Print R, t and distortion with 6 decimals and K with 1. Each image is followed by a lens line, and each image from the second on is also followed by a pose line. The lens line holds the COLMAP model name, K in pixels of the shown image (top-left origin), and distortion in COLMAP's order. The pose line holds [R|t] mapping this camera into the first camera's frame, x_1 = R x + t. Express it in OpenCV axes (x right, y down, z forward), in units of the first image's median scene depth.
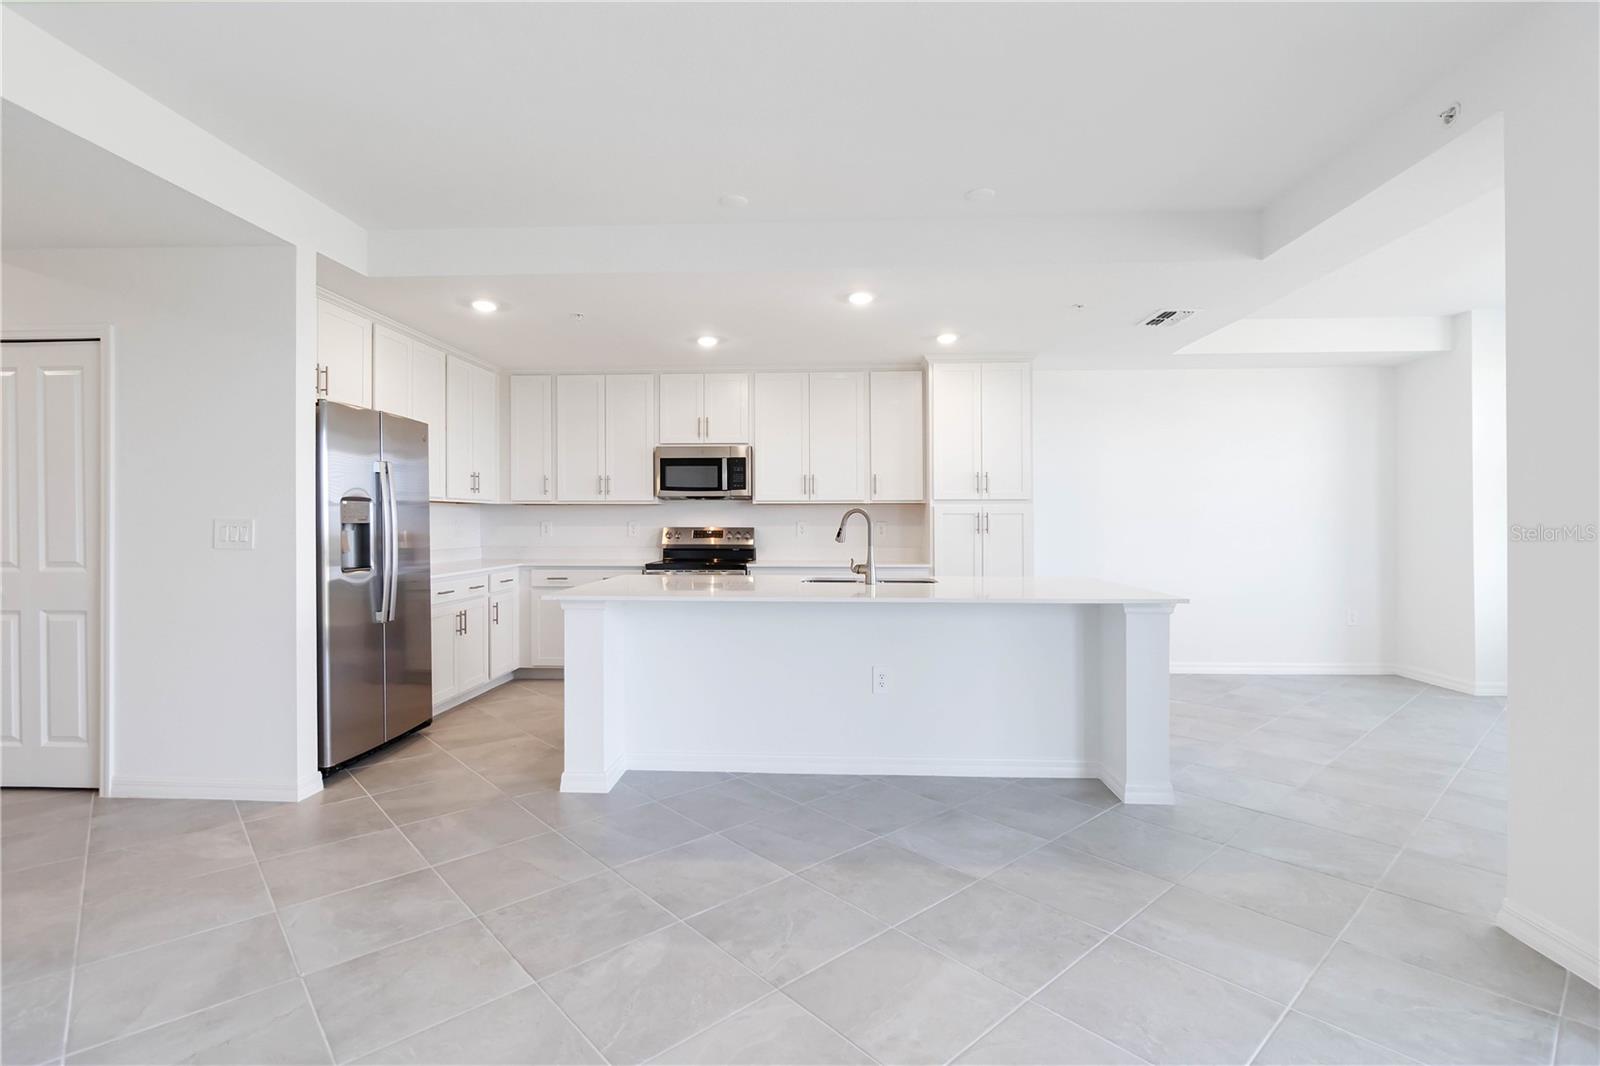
lens RADIAL K [[746.5, 0, 799.5], [0, 746.5, 518.6], [0, 0, 1]] dist [0.001100, 0.000678]
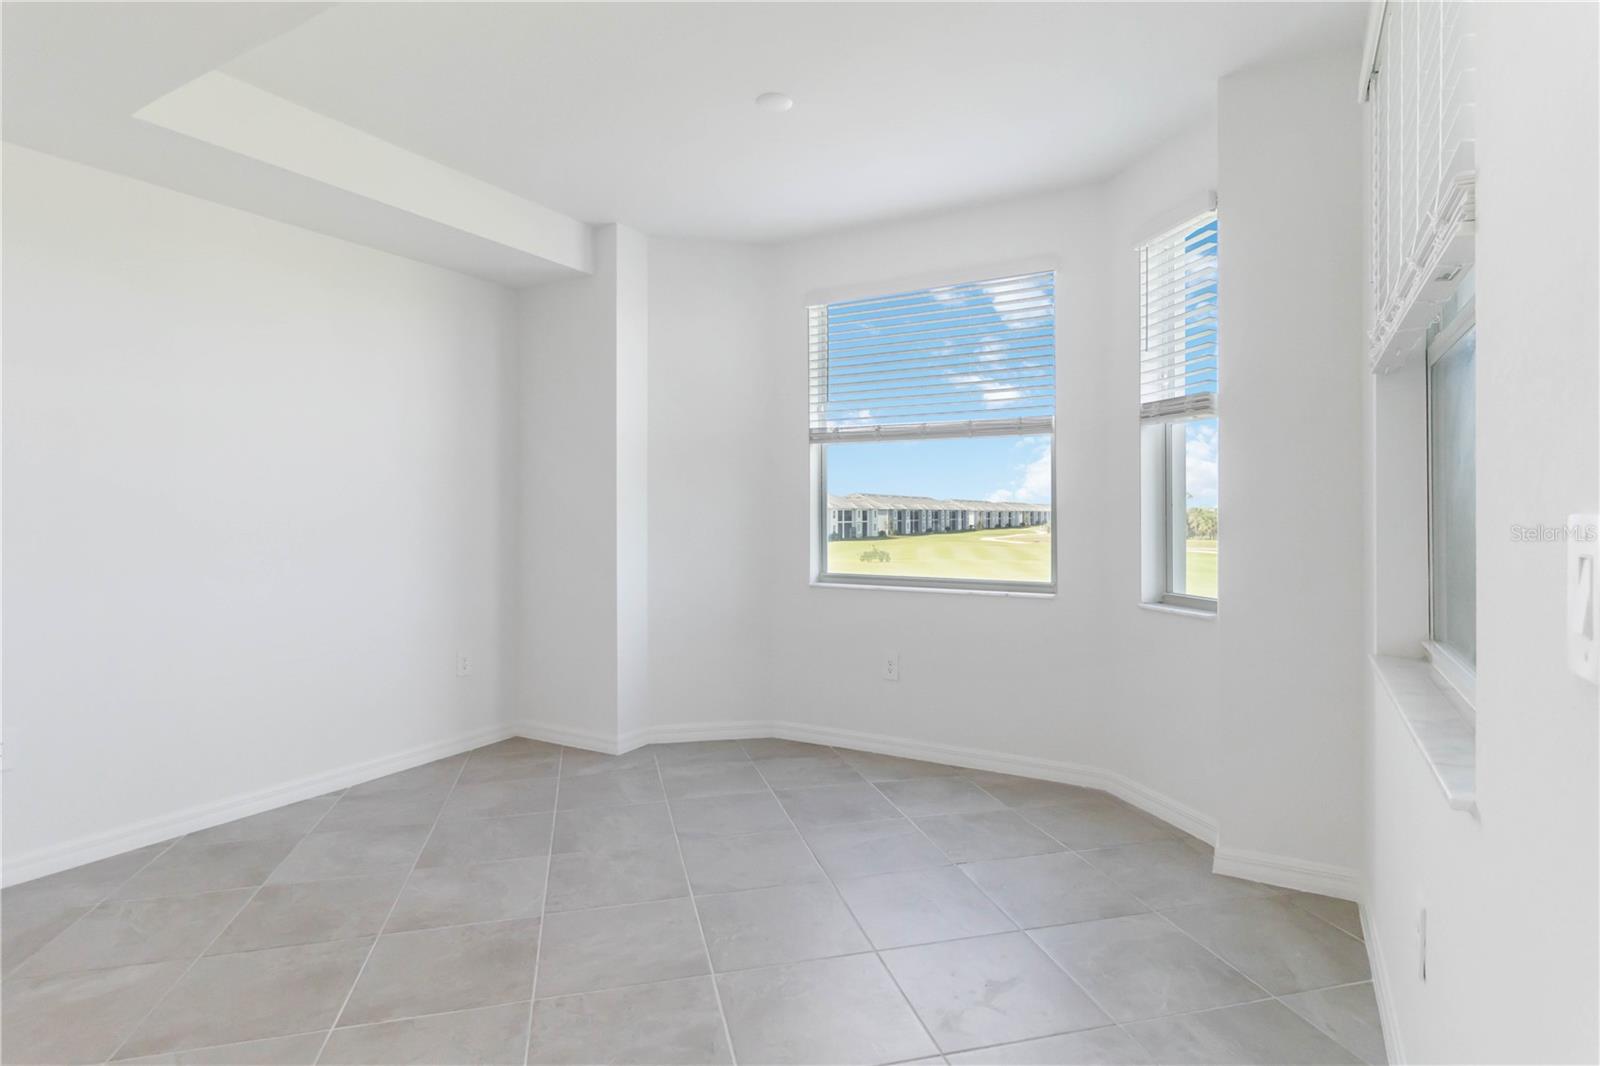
lens RADIAL K [[832.6, 0, 800.6], [0, 832.6, 509.6], [0, 0, 1]] dist [0.002785, 0.000728]
pose [[0.458915, 0.005085, 0.888465, 0.265740], [-0.005701, 0.999980, -0.002779, 0.000339], [-0.888462, -0.003789, 0.458935, 0.469399]]
